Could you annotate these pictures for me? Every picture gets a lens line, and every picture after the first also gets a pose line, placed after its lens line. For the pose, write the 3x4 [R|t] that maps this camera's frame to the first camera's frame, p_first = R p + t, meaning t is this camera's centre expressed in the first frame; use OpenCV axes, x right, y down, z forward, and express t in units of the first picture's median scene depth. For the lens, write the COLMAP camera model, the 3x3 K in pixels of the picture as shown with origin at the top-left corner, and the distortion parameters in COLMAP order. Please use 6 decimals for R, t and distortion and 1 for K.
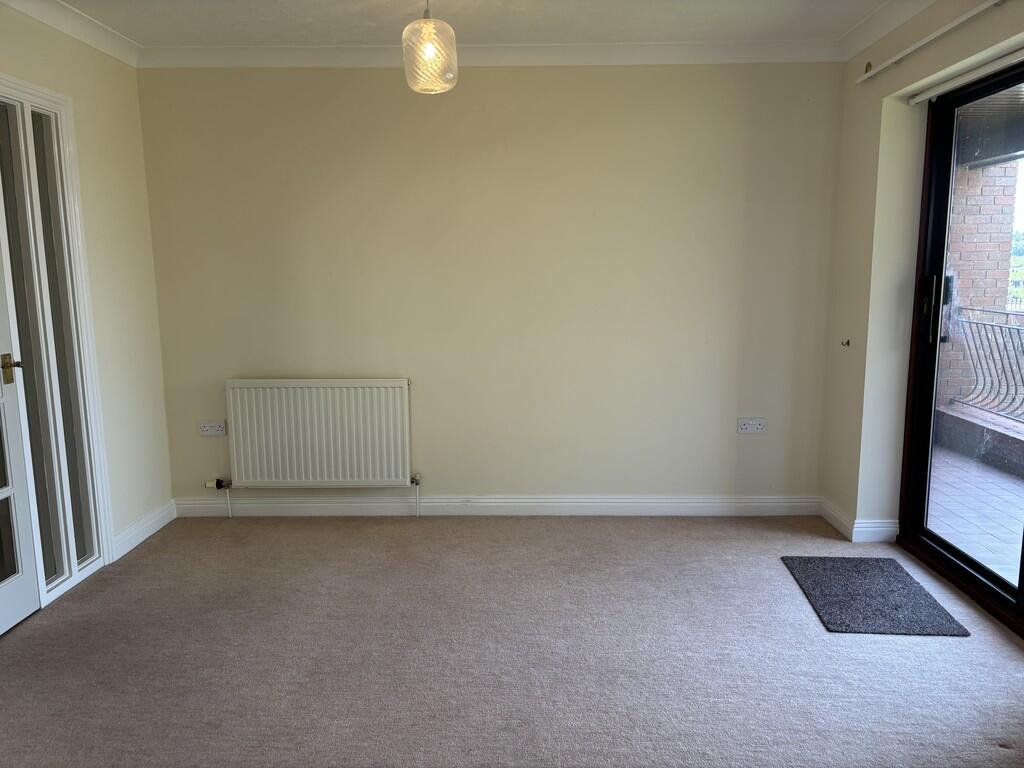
lens RADIAL K [[750.4, 0, 512.0], [0, 750.4, 384.0], [0, 0, 1]] dist [0.039707, -0.053772]
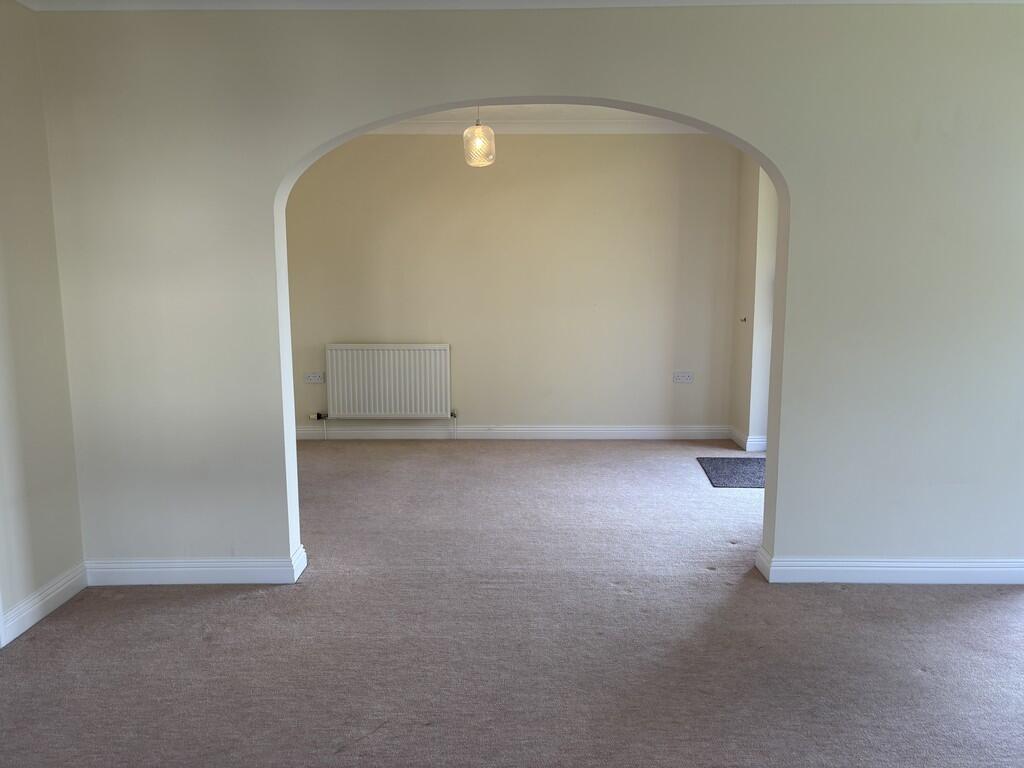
lens RADIAL K [[782.5, 0, 512.0], [0, 782.5, 384.0], [0, 0, 1]] dist [0.156654, -0.233877]
pose [[0.999882, 0.003004, 0.015091, -0.044168], [-0.002848, 0.999943, -0.010337, 0.097007], [-0.015121, 0.010293, 0.999833, -0.605655]]
